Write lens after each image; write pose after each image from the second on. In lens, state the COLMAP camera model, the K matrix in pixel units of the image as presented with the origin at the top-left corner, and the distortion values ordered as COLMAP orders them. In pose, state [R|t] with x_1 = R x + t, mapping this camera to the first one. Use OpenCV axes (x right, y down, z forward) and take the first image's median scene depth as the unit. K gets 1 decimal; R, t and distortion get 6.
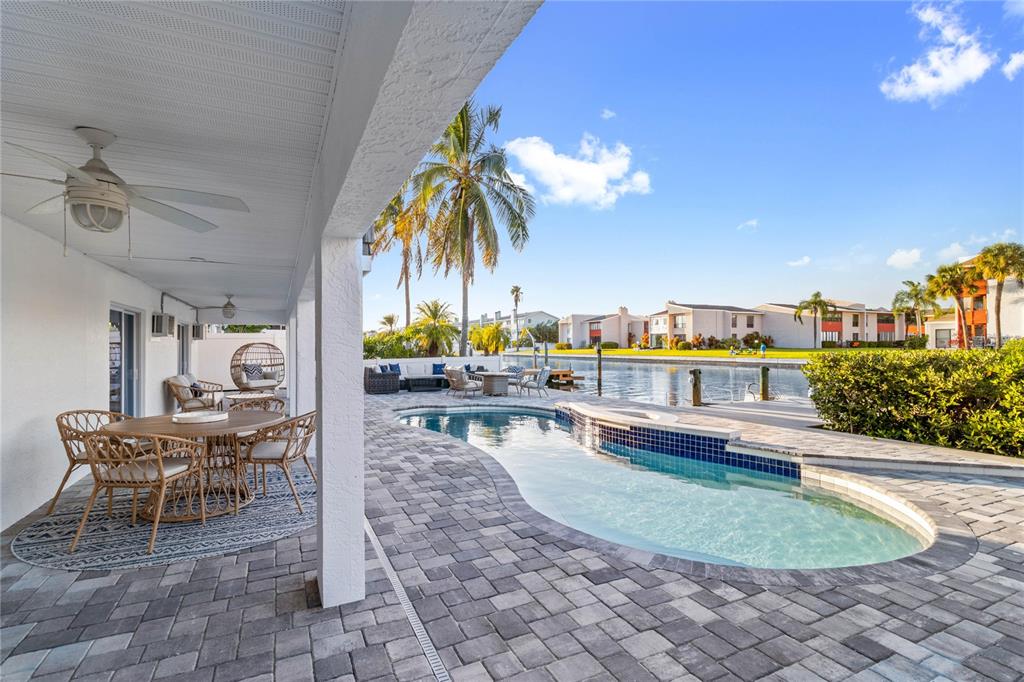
lens RADIAL K [[480.1, 0, 512.0], [0, 480.1, 341.0], [0, 0, 1]] dist [0.000331, 0.000276]
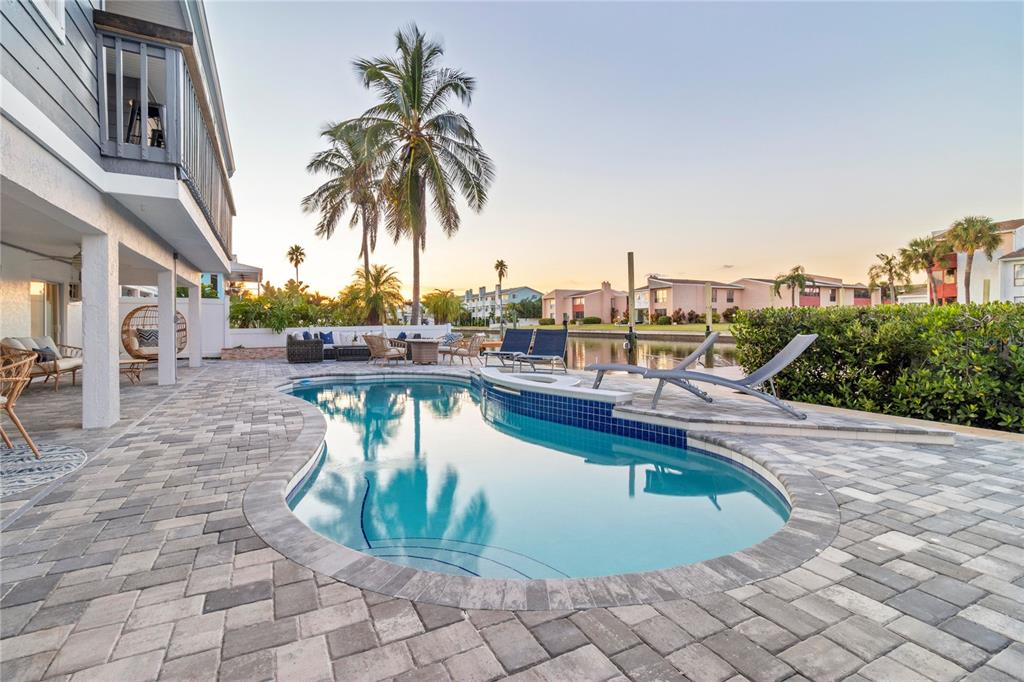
lens RADIAL K [[480.1, 0, 516.8], [0, 480.1, 321.6], [0, 0, 1]] dist [-0.000900, 0.000064]
pose [[0.999540, -0.000039, 0.030317, 0.072442], [-0.000190, 0.999971, 0.007573, 0.015729], [-0.030317, -0.007575, 0.999512, 0.046846]]
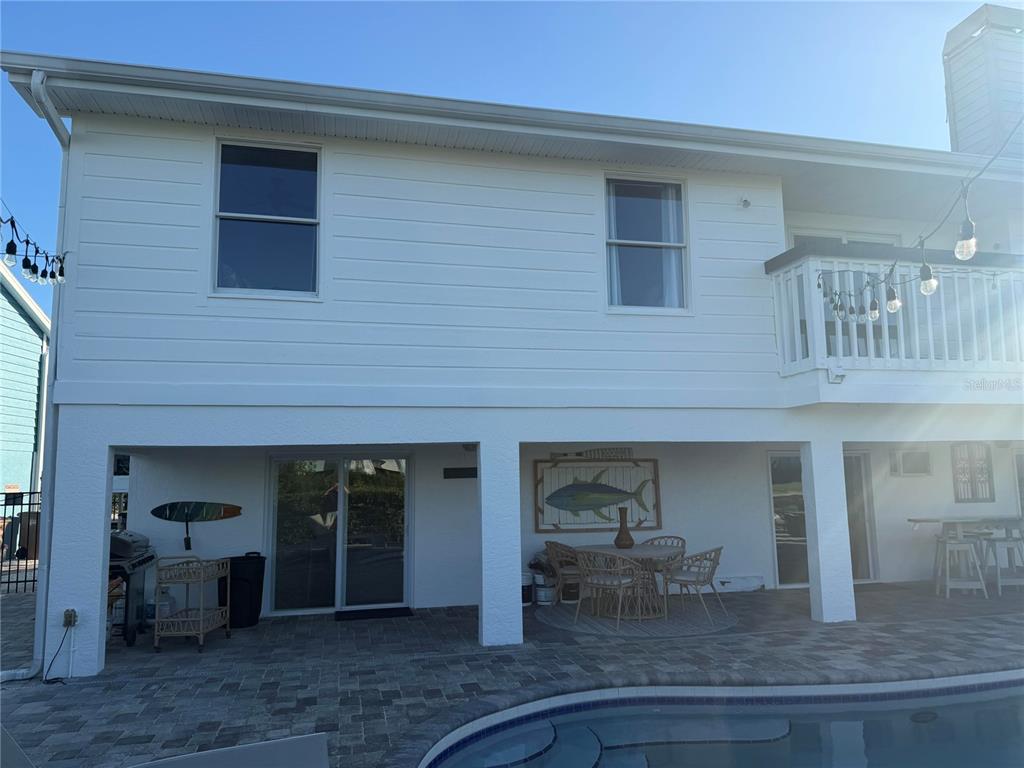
lens RADIAL K [[721.4, 0, 512.0], [0, 721.4, 384.0], [0, 0, 1]] dist [0.000304, 0.000129]
pose [[-0.206600, -0.118325, -0.971244, 0.291314], [0.027166, 0.991584, -0.126582, -0.010895], [0.978048, -0.052537, -0.201647, 0.206870]]
